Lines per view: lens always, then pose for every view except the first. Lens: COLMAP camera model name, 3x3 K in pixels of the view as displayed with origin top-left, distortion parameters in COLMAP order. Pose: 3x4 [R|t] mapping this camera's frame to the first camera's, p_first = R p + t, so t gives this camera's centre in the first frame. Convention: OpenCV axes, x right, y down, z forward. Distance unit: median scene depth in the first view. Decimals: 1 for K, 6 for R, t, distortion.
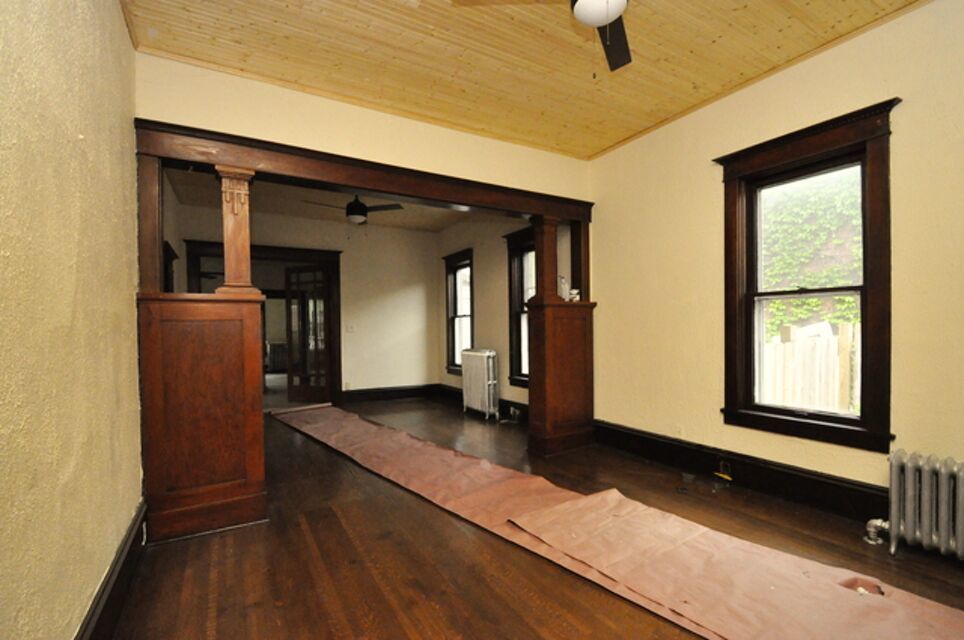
lens RADIAL K [[423.5, 0, 475.7], [0, 423.5, 334.1], [0, 0, 1]] dist [0.000014, -0.000393]
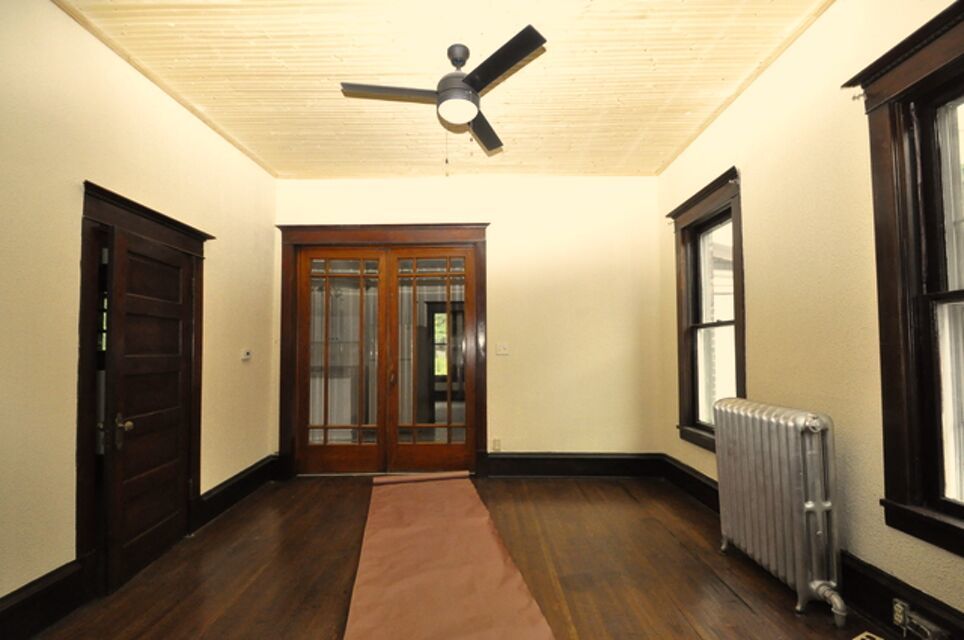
lens RADIAL K [[423.5, 0, 475.7], [0, 423.5, 334.1], [0, 0, 1]] dist [0.000014, -0.000393]
pose [[0.859033, -0.010518, -0.511813, -0.020049], [-0.022980, 0.997989, -0.059079, 0.001121], [0.511405, 0.062512, 0.857063, 0.509467]]
